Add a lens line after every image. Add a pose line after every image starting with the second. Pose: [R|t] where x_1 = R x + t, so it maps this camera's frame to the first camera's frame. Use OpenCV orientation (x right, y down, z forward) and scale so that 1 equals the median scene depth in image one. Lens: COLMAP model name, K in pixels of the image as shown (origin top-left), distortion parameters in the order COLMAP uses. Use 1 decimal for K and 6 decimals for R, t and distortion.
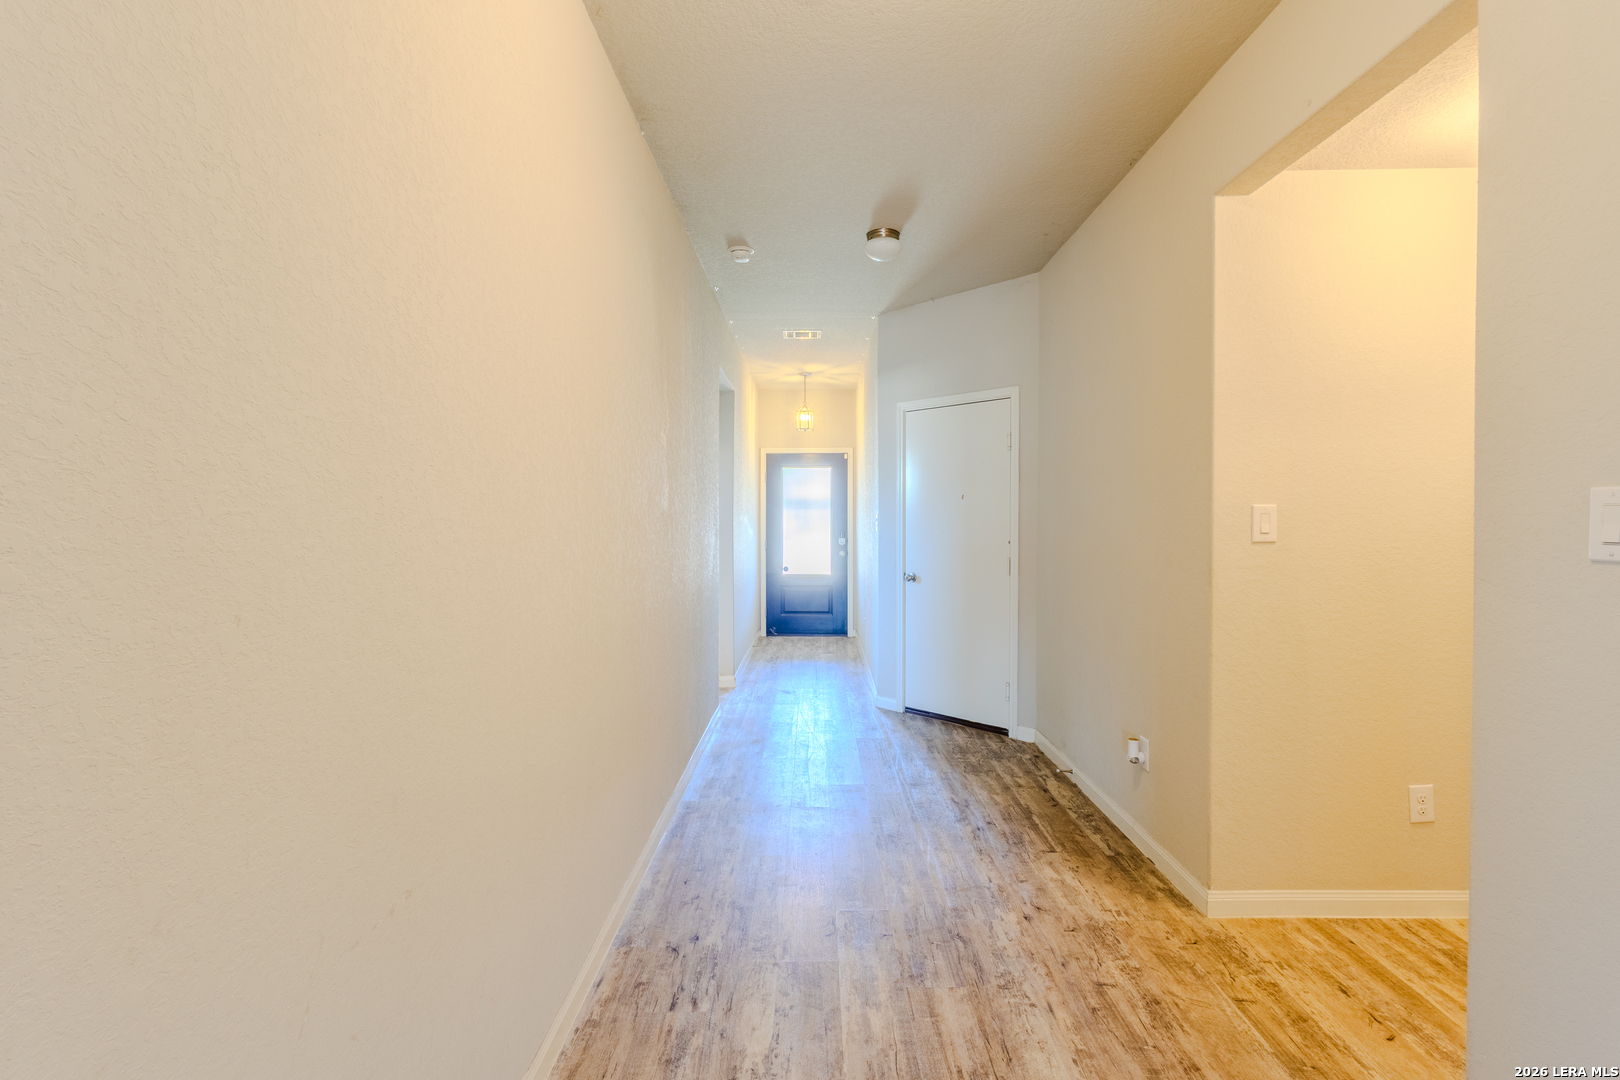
lens RADIAL K [[765.3, 0, 814.2], [0, 765.3, 534.6], [0, 0, 1]] dist [0.001853, 0.000542]
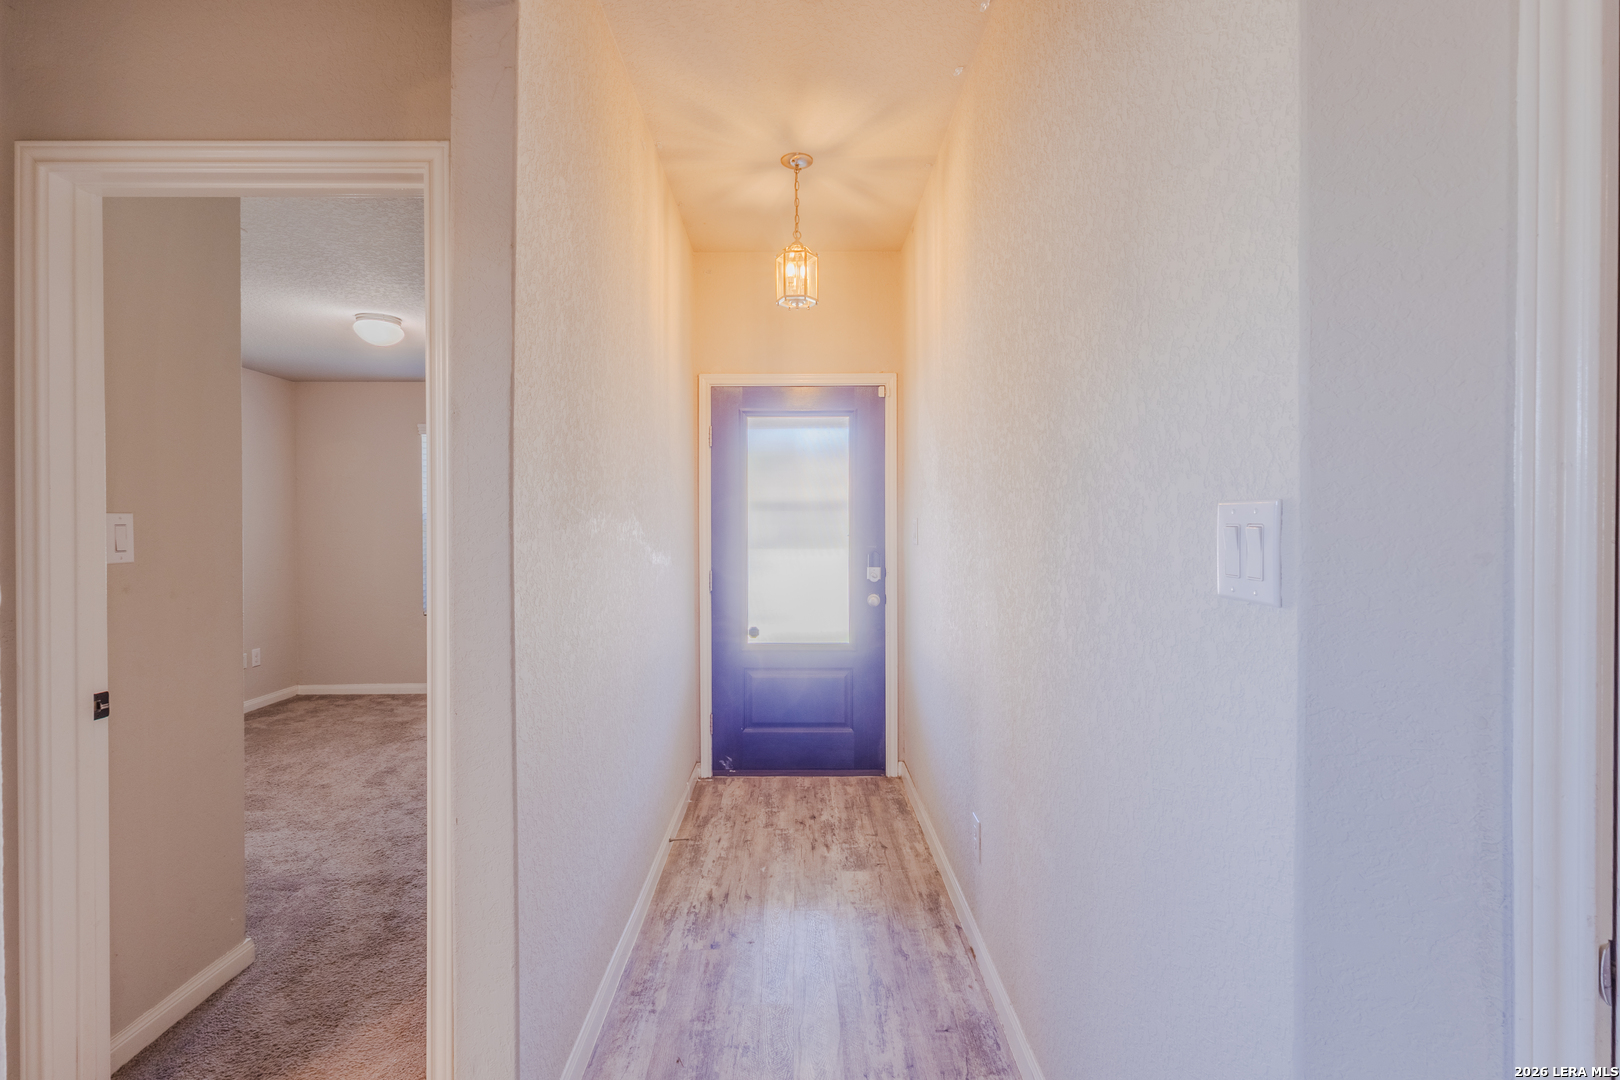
lens RADIAL K [[751.2, 0, 825.0], [0, 751.2, 537.2], [0, 0, 1]] dist [0.002378, 0.001596]
pose [[0.999133, -0.003254, 0.041504, -0.012393], [0.003471, 0.999981, -0.005154, -0.011246], [-0.041487, 0.005294, 0.999125, 0.540940]]
